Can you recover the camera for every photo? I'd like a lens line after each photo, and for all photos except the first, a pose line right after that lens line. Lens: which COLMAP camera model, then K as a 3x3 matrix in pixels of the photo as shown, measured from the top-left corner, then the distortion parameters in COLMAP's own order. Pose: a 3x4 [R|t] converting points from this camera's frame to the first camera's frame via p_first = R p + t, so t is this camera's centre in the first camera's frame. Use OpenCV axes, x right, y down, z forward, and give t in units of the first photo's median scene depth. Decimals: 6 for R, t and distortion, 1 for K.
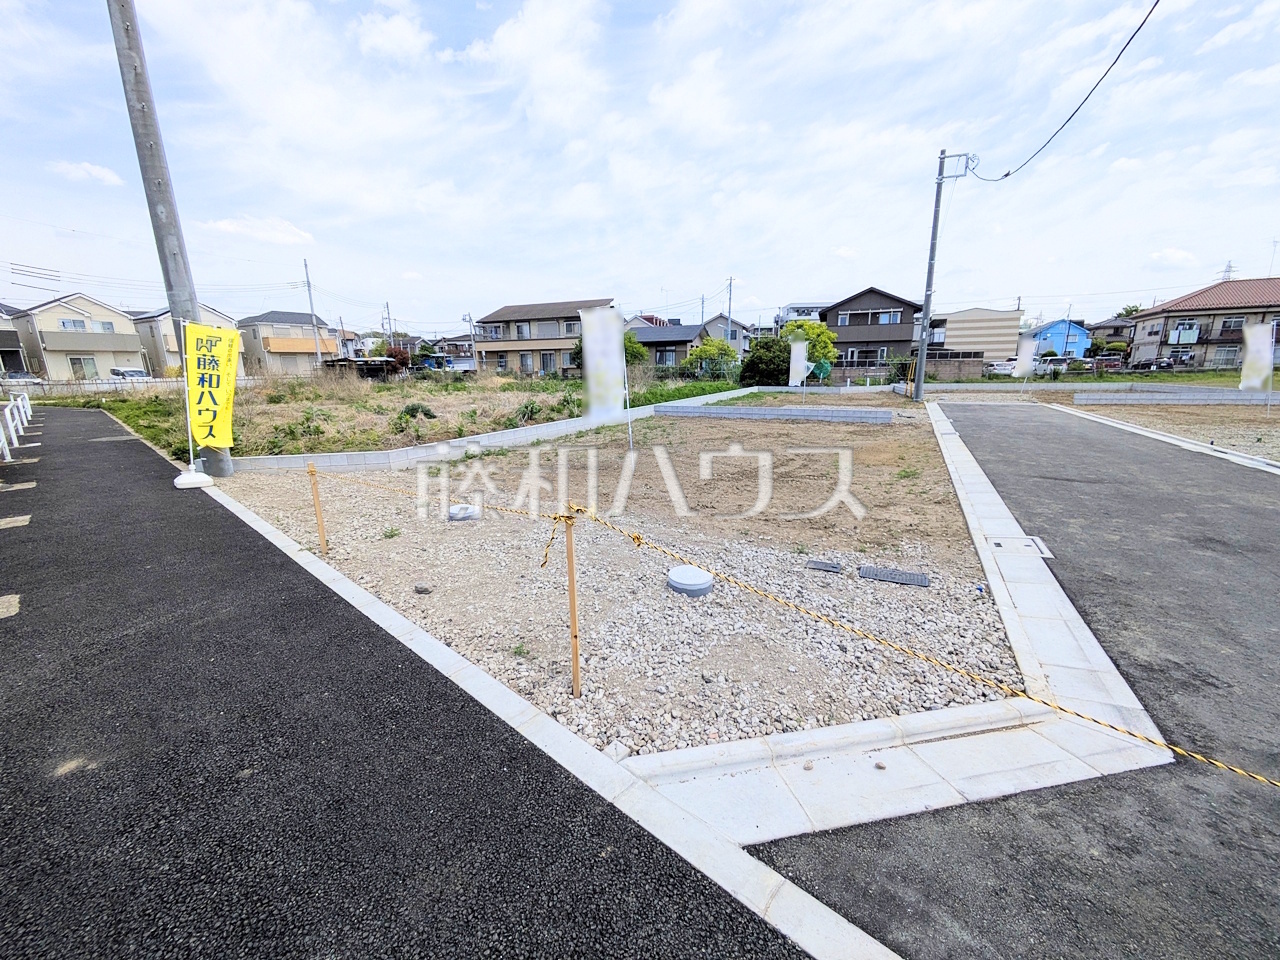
lens RADIAL K [[515.2, 0, 635.2], [0, 515.2, 480.7], [0, 0, 1]] dist [-0.001088, 0.004740]
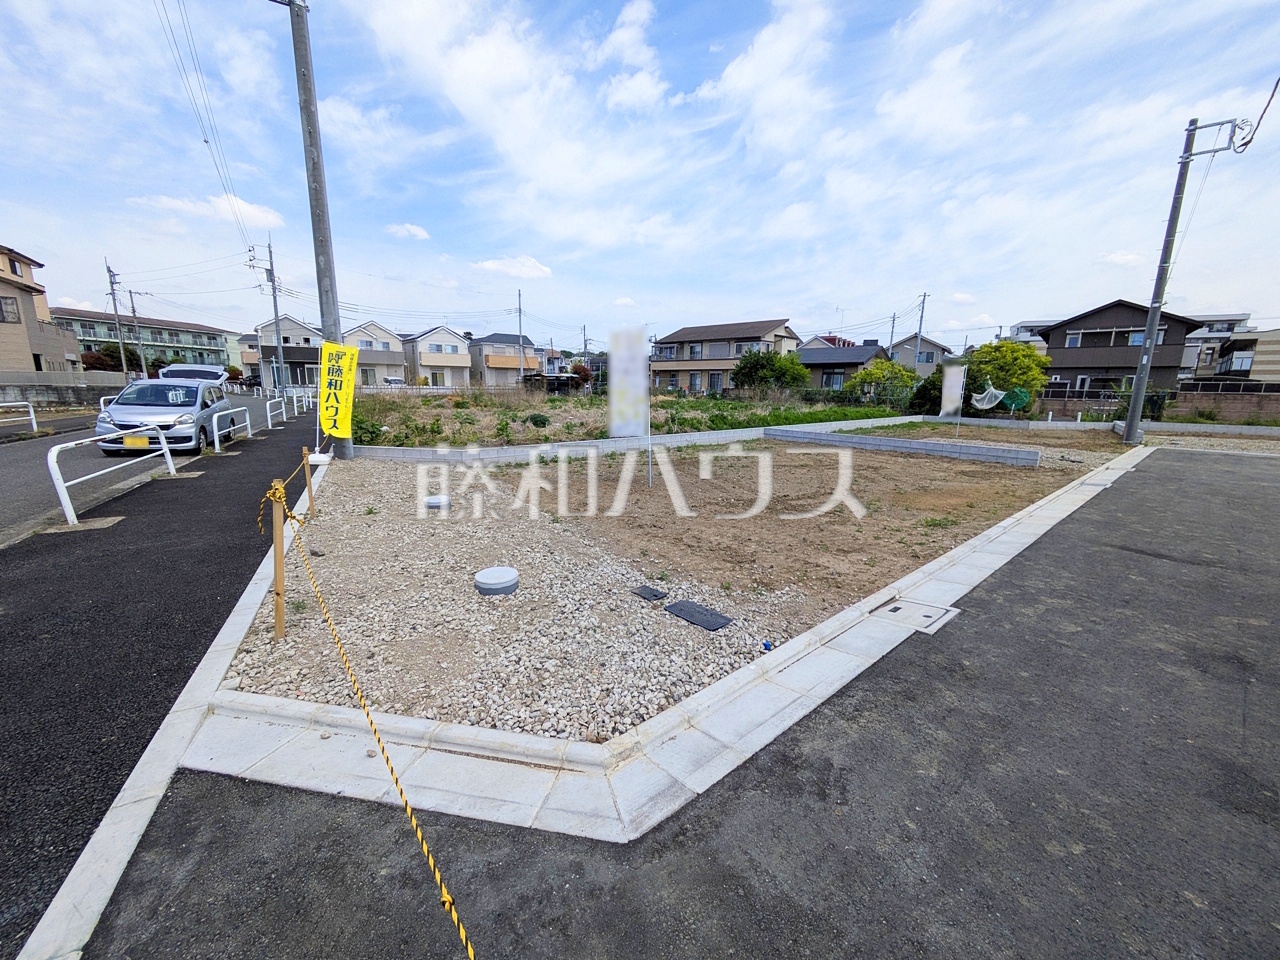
lens RADIAL K [[515.2, 0, 635.2], [0, 515.2, 480.7], [0, 0, 1]] dist [-0.001088, 0.004740]
pose [[0.933228, 0.095155, -0.346455, 0.051992], [-0.108270, 0.993947, -0.018650, -0.001357], [0.342583, 0.054916, 0.937881, 0.006514]]
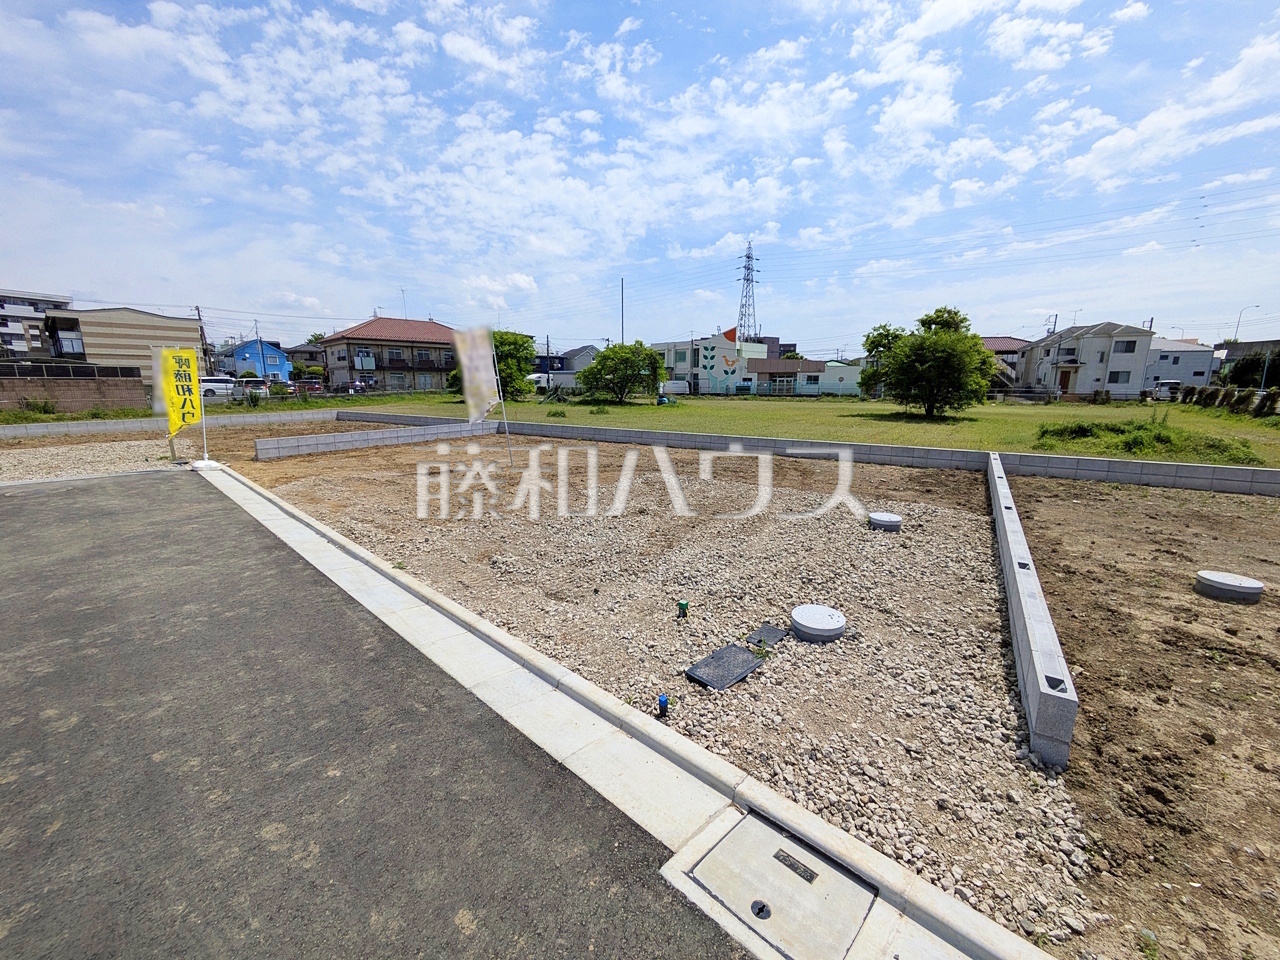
lens RADIAL K [[515.2, 0, 635.2], [0, 515.2, 480.7], [0, 0, 1]] dist [-0.001088, 0.004740]
pose [[0.291163, -0.166825, 0.942016, 0.158876], [0.207227, 0.972298, 0.108137, -0.036333], [-0.933960, 0.163725, 0.317668, 0.162320]]
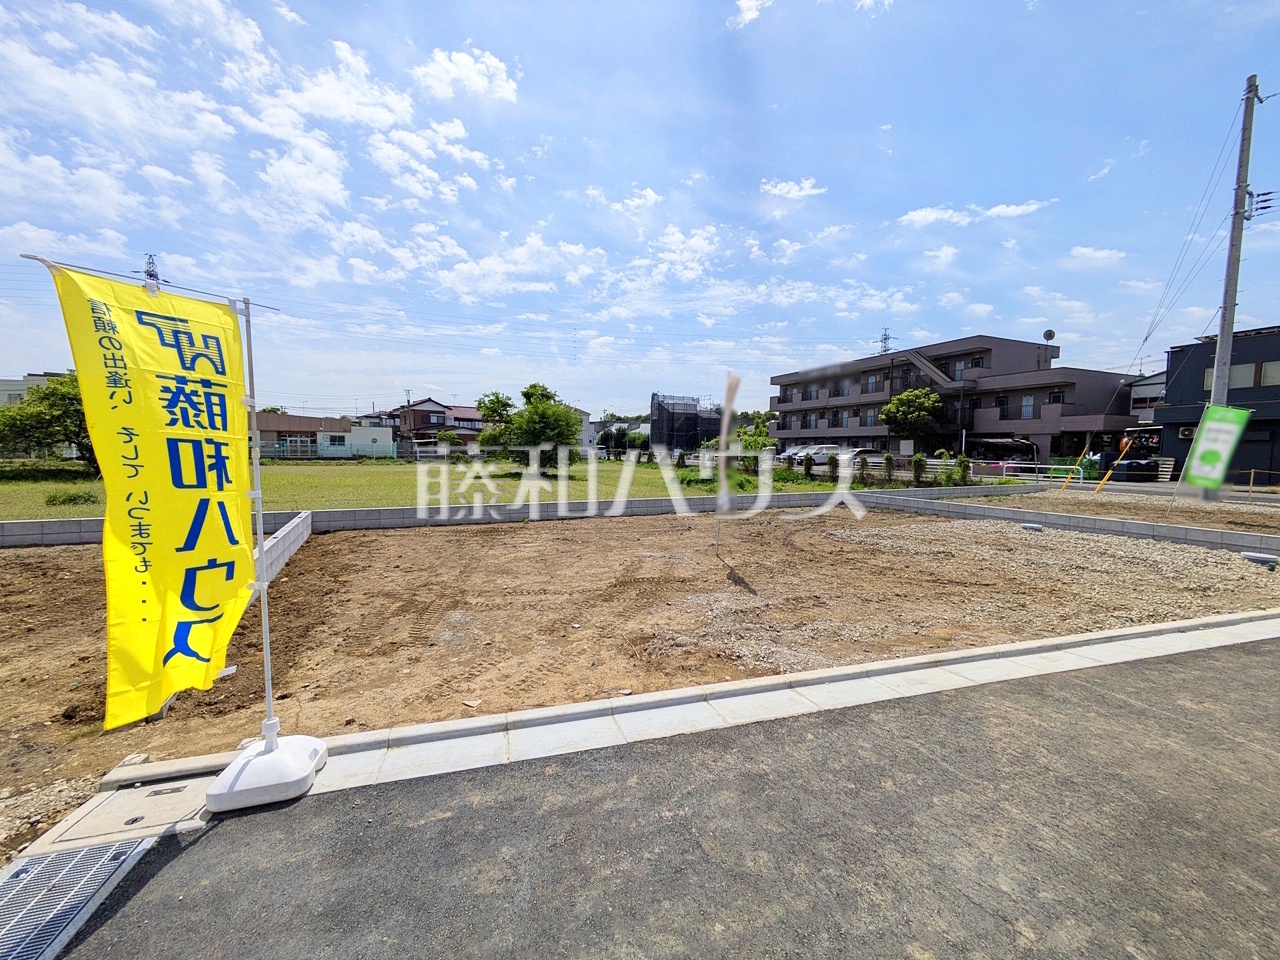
lens RADIAL K [[514.1, 0, 651.3], [0, 514.1, 478.9], [0, 0, 1]] dist [0.001290, 0.000239]
pose [[-0.685012, -0.039547, 0.727458, 0.177944], [0.158358, 0.966568, 0.201665, -0.047816], [-0.711113, 0.253342, -0.655848, 0.212989]]
